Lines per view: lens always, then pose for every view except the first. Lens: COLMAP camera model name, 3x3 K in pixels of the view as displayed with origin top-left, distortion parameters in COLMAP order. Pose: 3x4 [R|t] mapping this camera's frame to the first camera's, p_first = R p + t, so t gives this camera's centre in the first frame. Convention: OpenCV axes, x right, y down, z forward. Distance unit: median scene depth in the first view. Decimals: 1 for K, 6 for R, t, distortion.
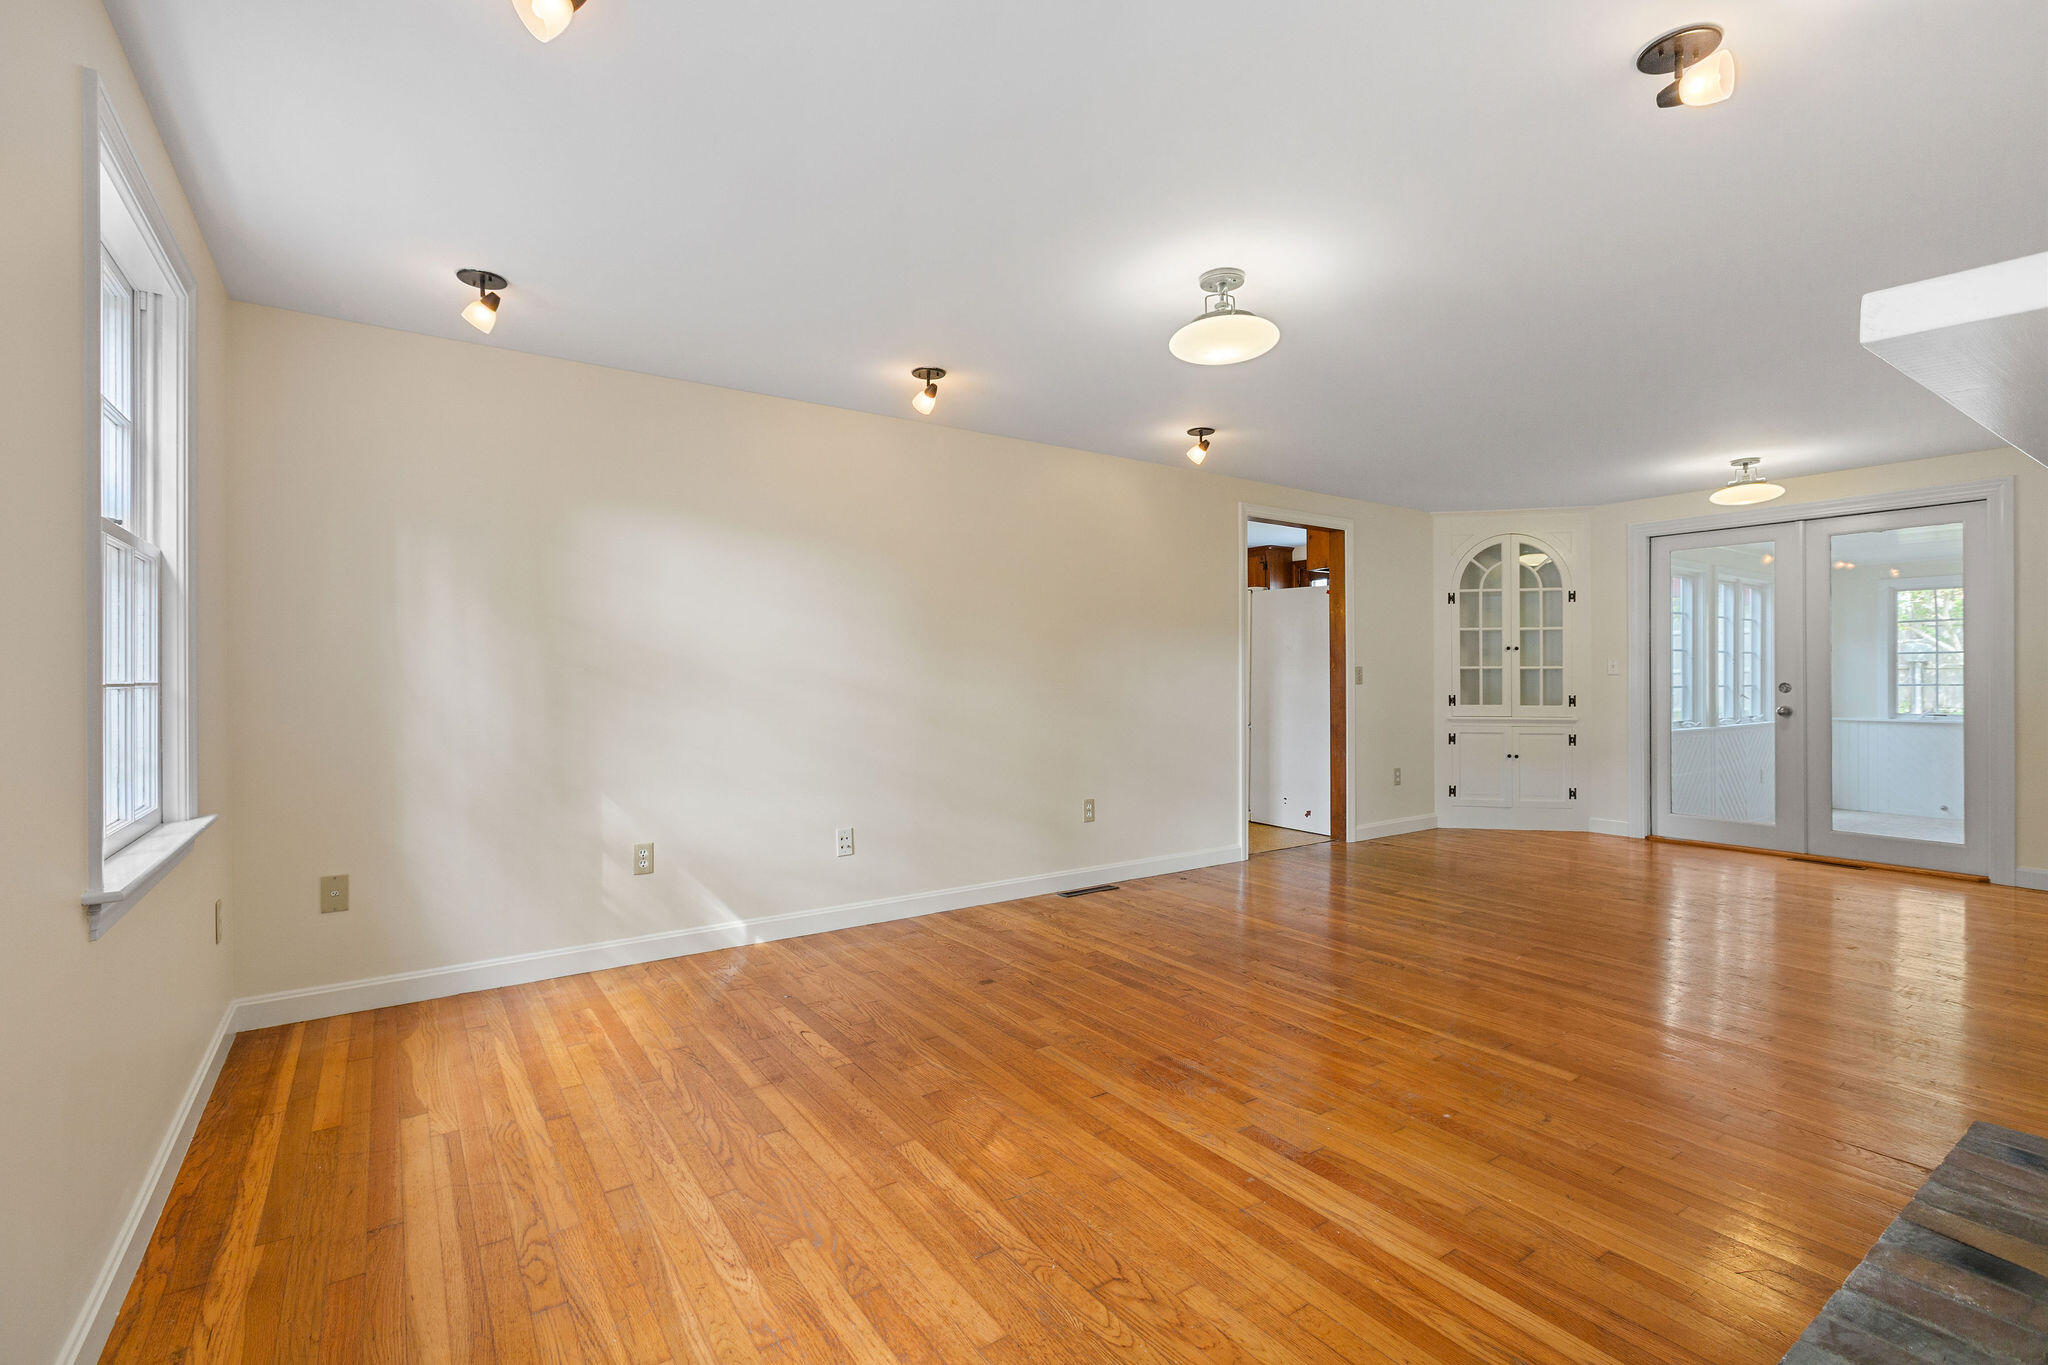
lens RADIAL K [[916.5, 0, 1013.6], [0, 916.5, 676.7], [0, 0, 1]] dist [0.002084, -0.000289]
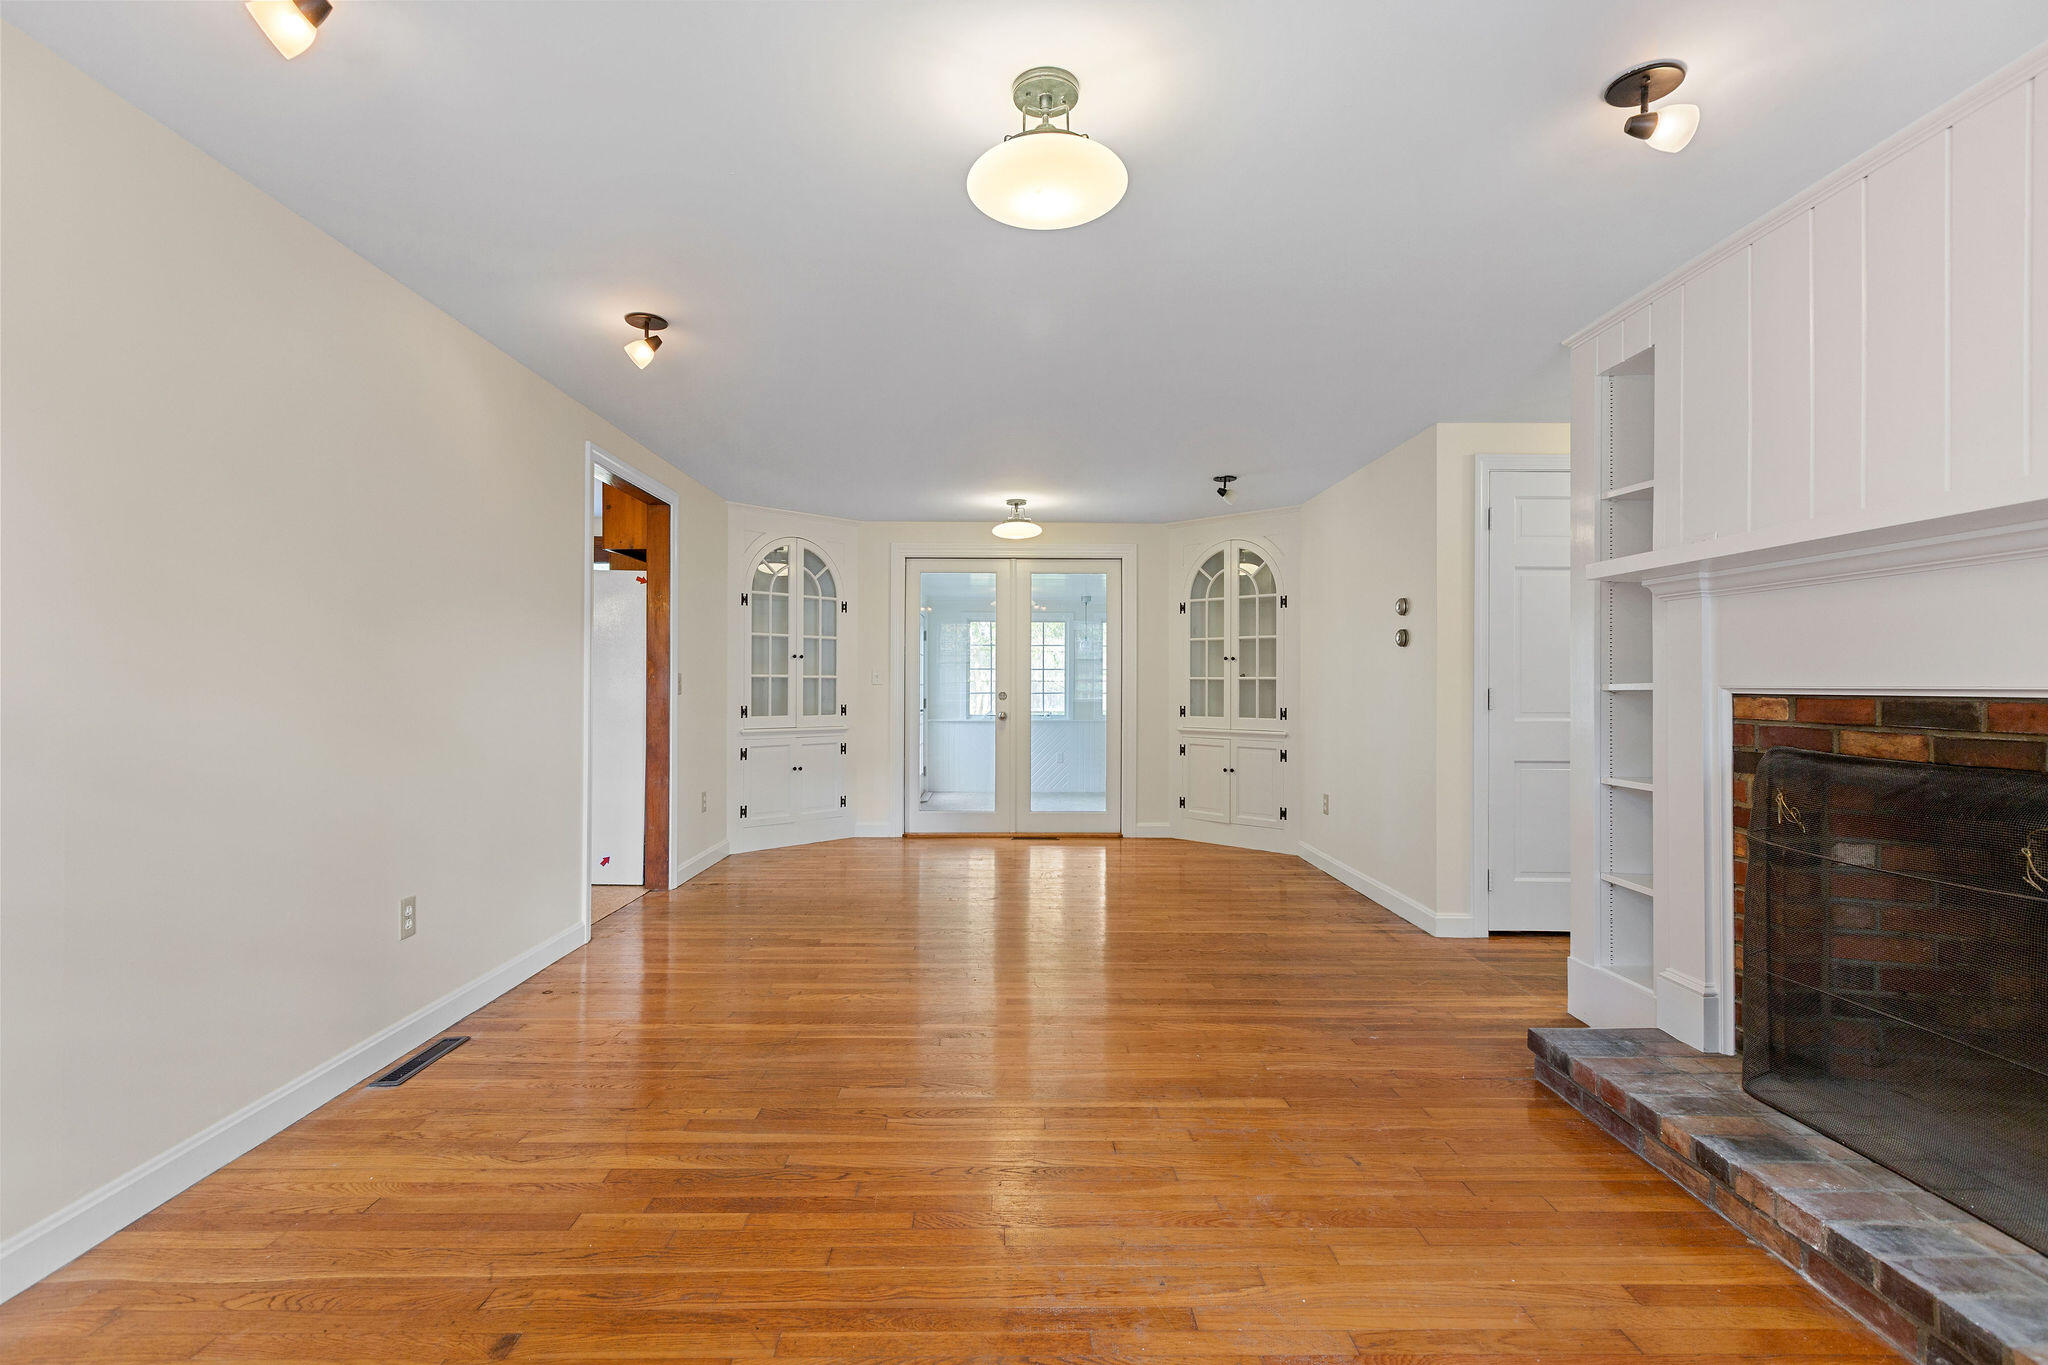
lens RADIAL K [[933.3, 0, 1013.8], [0, 933.3, 673.7], [0, 0, 1]] dist [0.002316, 0.000216]
pose [[0.555411, 0.014905, 0.831442, -0.169967], [-0.004794, 0.999880, -0.014722, 0.000650], [-0.831562, 0.004190, 0.555416, 0.315532]]
